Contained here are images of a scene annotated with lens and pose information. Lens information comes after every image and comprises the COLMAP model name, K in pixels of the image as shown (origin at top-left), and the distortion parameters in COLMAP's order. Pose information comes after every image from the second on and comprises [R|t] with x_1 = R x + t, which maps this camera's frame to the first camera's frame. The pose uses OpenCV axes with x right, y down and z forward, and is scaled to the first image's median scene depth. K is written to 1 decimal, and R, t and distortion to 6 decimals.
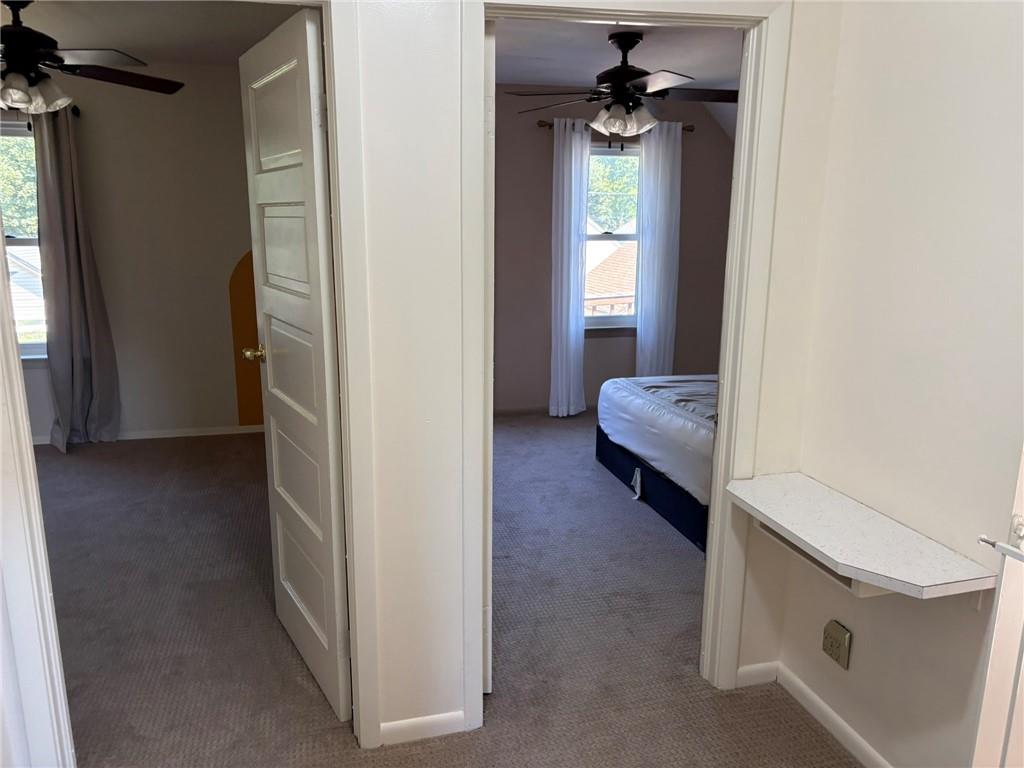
lens RADIAL K [[777.0, 0, 511.4], [0, 777.0, 386.8], [0, 0, 1]] dist [0.050541, -0.048000]
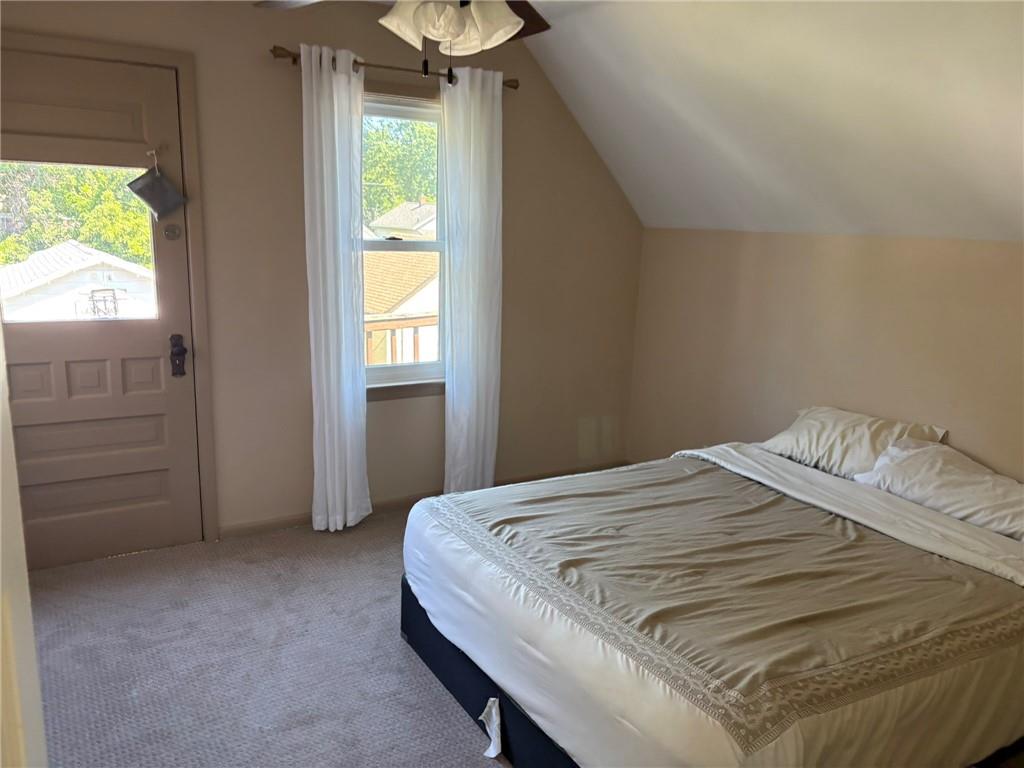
lens RADIAL K [[777.0, 0, 516.5], [0, 777.0, 383.3], [0, 0, 1]] dist [0.050541, -0.048000]
pose [[0.950760, -0.041325, 0.307162, 0.016045], [0.039439, 0.999146, 0.012345, -0.082118], [-0.307410, 0.000377, 0.951577, 0.357591]]
